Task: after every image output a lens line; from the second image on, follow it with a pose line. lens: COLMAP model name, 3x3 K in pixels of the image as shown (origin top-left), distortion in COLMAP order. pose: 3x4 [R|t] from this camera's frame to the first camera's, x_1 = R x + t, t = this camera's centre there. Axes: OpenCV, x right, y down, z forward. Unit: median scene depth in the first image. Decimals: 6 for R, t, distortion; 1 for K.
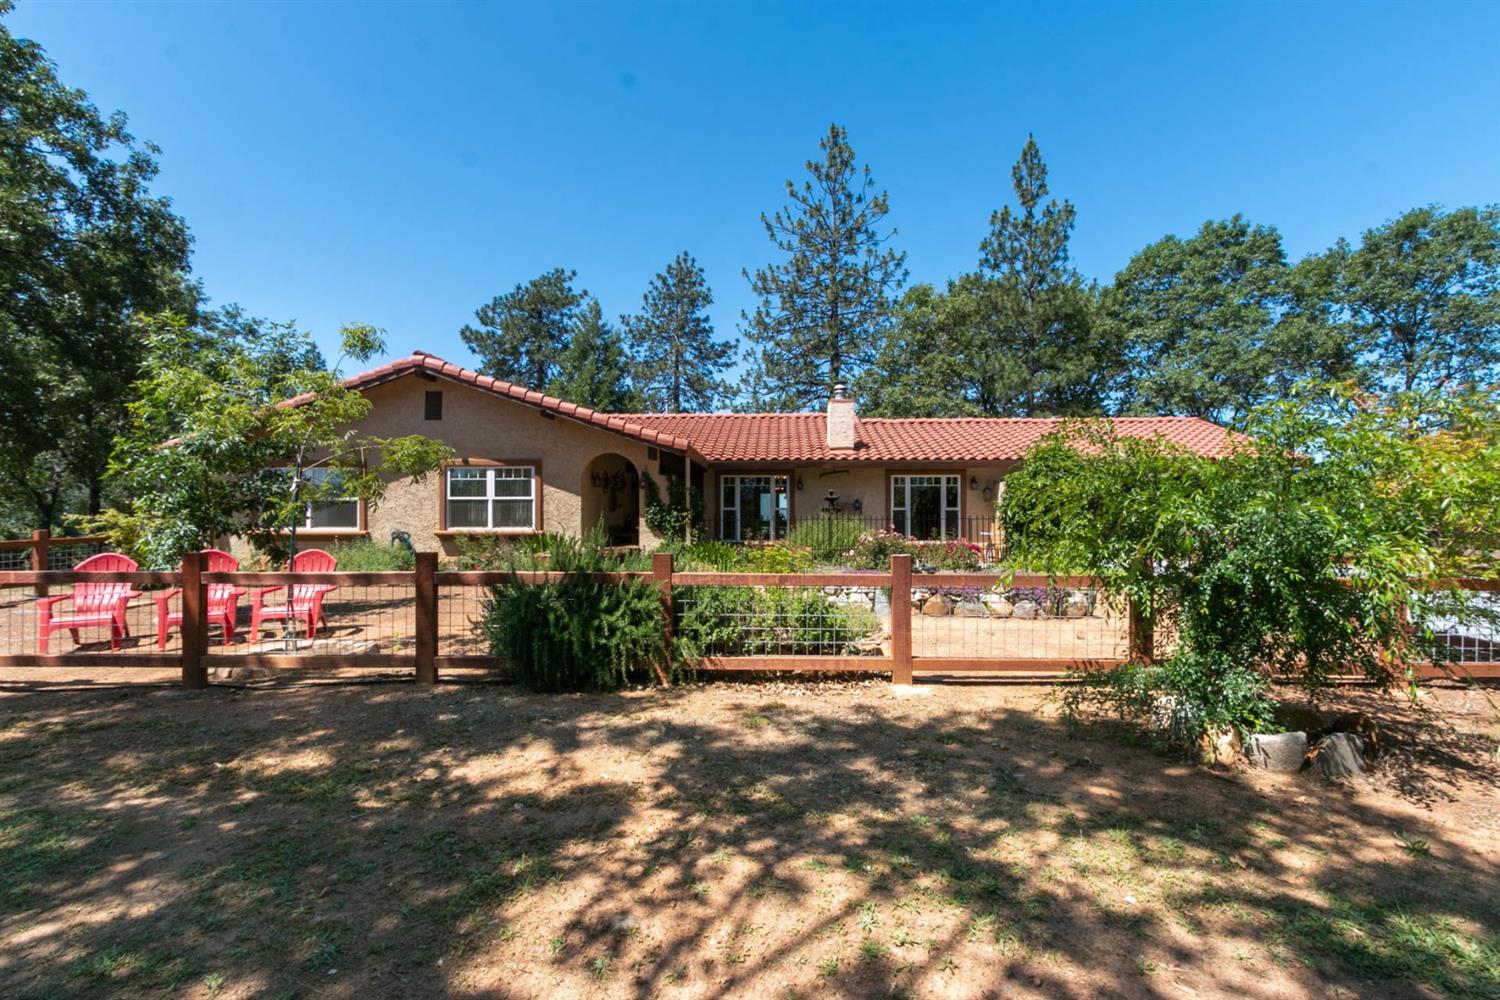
lens RADIAL K [[706.9, 0, 749.9], [0, 706.9, 502.4], [0, 0, 1]] dist [-0.002009, -0.000745]
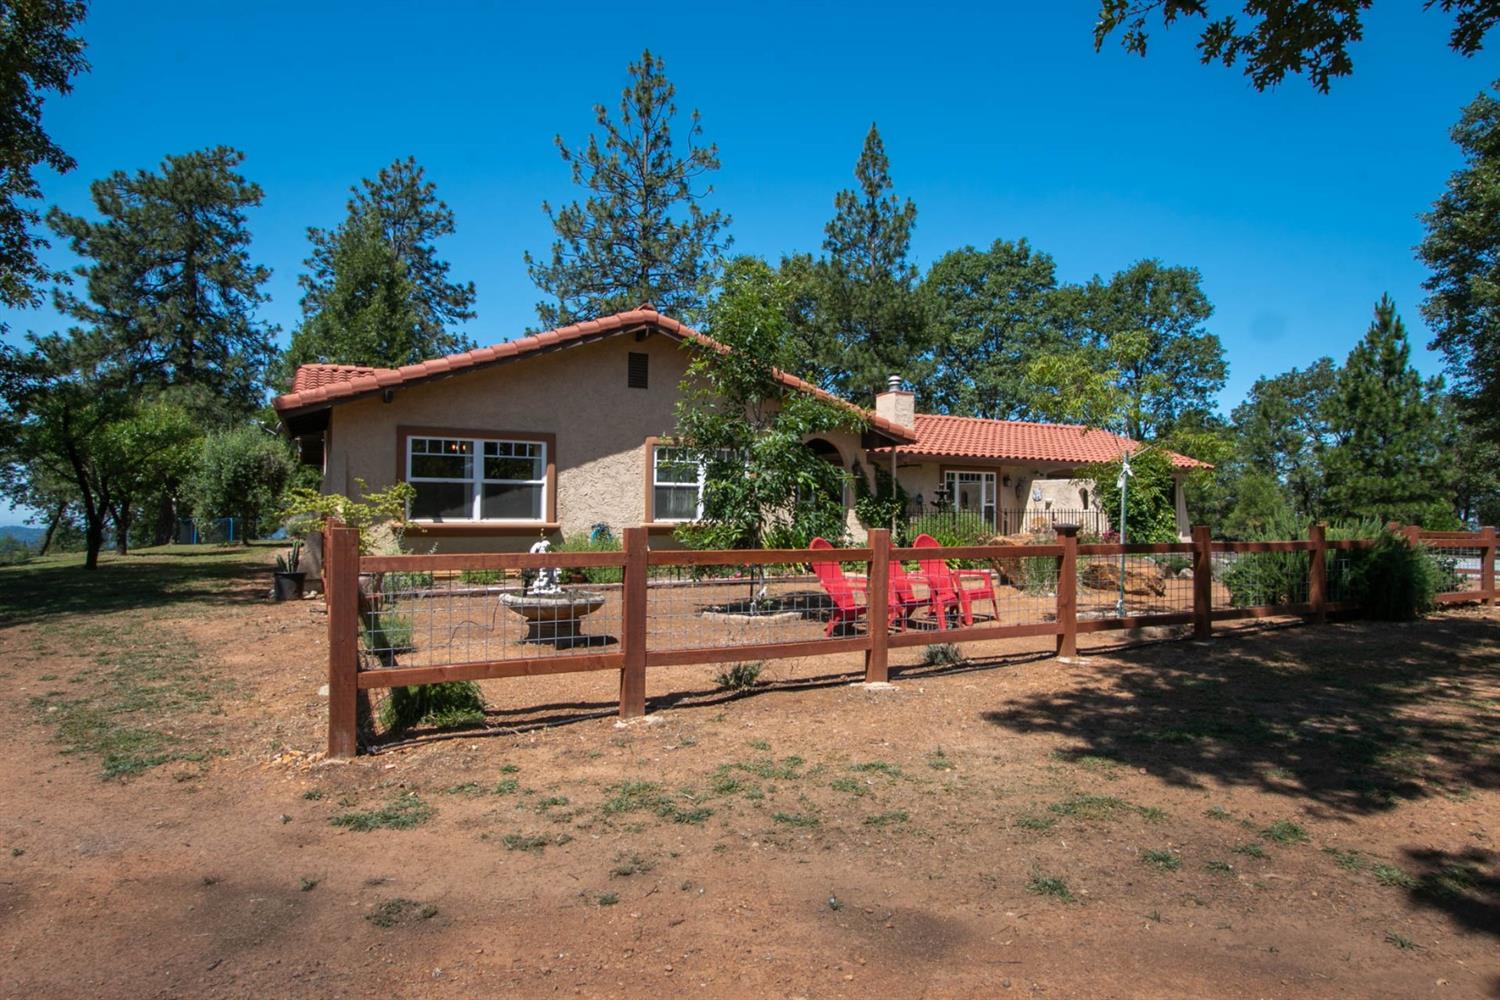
lens RADIAL K [[890.9, 0, 749.6], [0, 890.9, 503.1], [0, 0, 1]] dist [-0.015979, -0.000783]
pose [[0.870716, 0.012831, 0.491618, -0.347962], [-0.014885, 0.999889, 0.000267, 0.006120], [-0.491560, -0.007551, 0.870811, 0.013758]]
